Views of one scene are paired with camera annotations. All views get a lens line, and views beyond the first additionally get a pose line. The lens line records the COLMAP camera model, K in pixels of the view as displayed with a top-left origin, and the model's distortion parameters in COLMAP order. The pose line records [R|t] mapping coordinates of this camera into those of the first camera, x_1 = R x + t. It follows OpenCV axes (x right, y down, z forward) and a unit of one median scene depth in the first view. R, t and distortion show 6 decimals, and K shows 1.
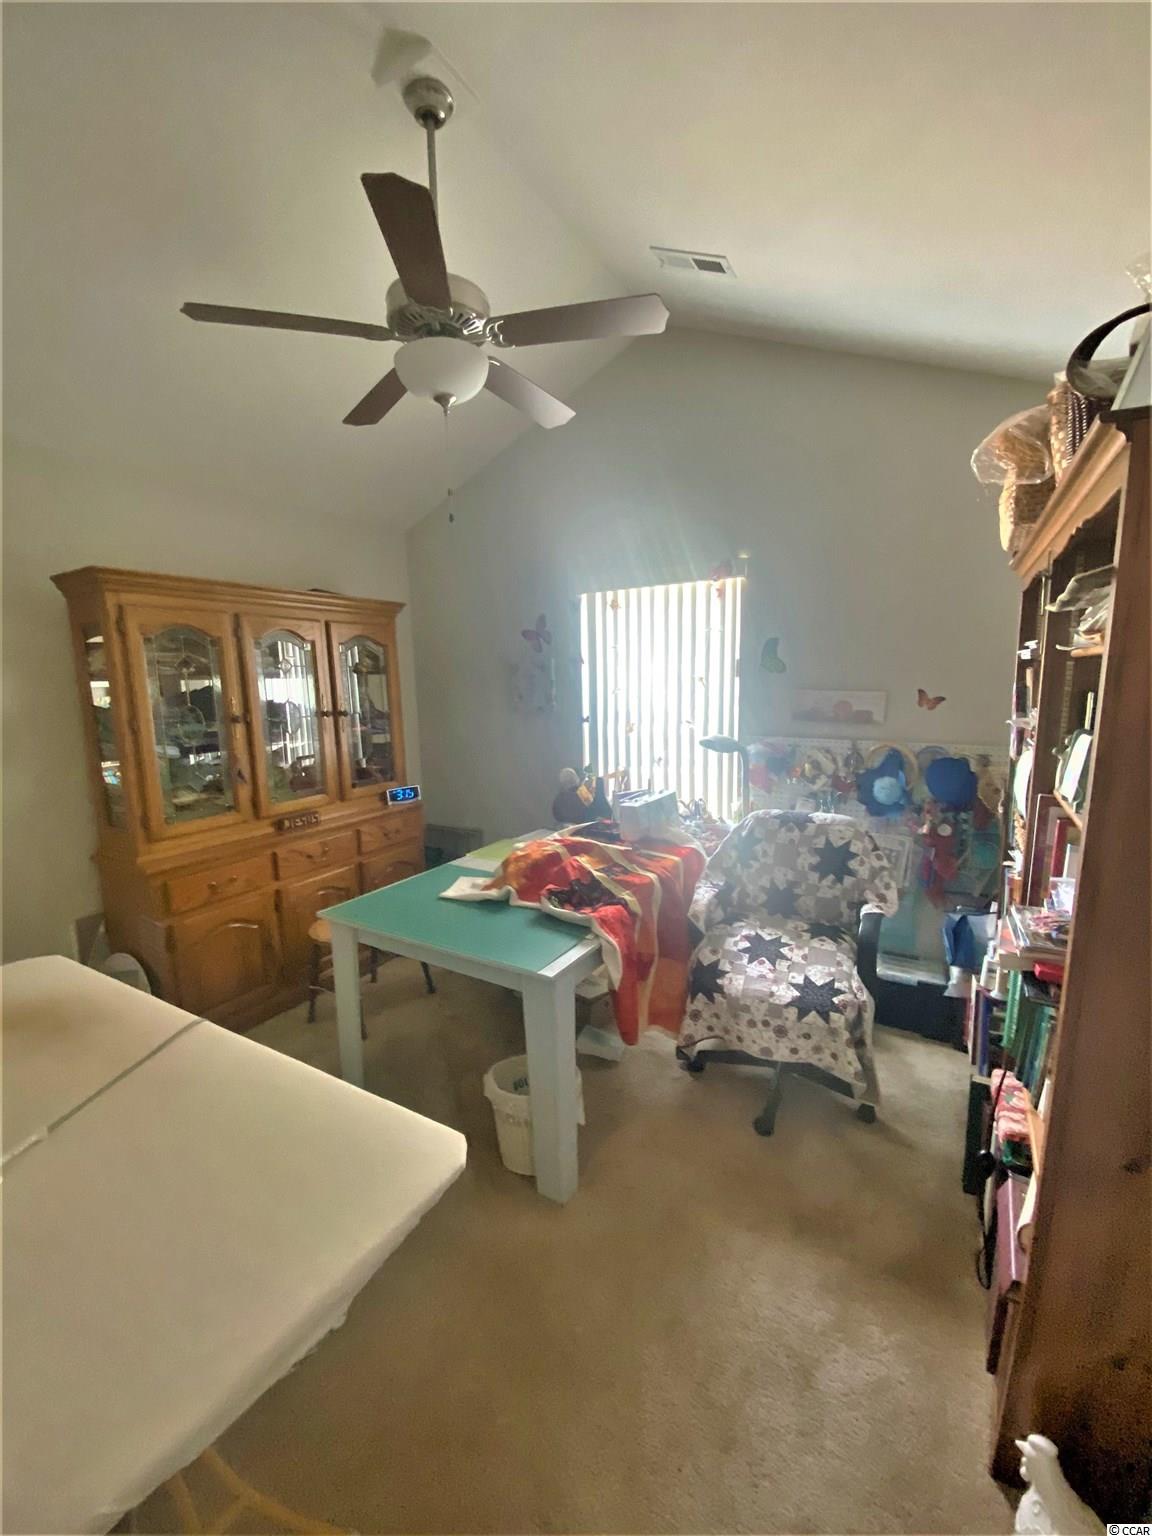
lens RADIAL K [[611.8, 0, 576.0], [0, 611.8, 768.0], [0, 0, 1]] dist [0.064604, -0.045891]
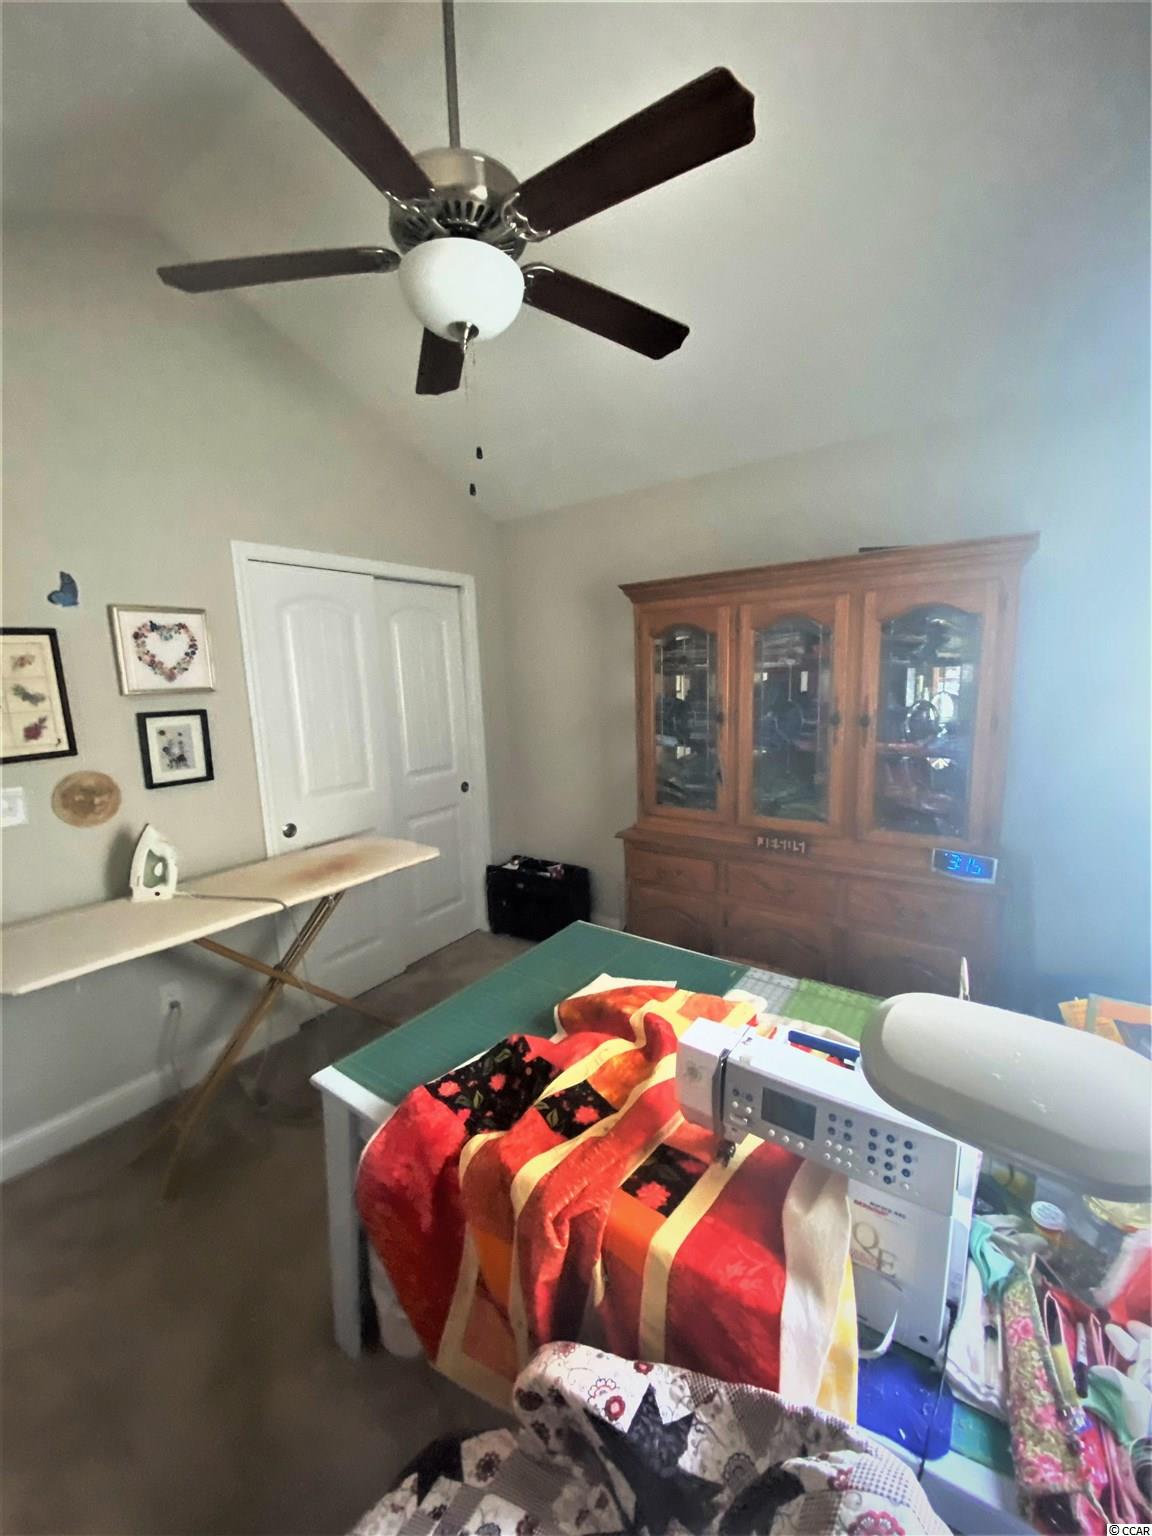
lens RADIAL K [[611.8, 0, 576.0], [0, 611.8, 768.0], [0, 0, 1]] dist [0.064604, -0.045891]
pose [[-0.063242, 0.181698, -0.981319, 0.463354], [-0.111765, 0.975812, 0.187881, -0.174405], [0.991720, 0.121559, -0.041405, 0.923930]]
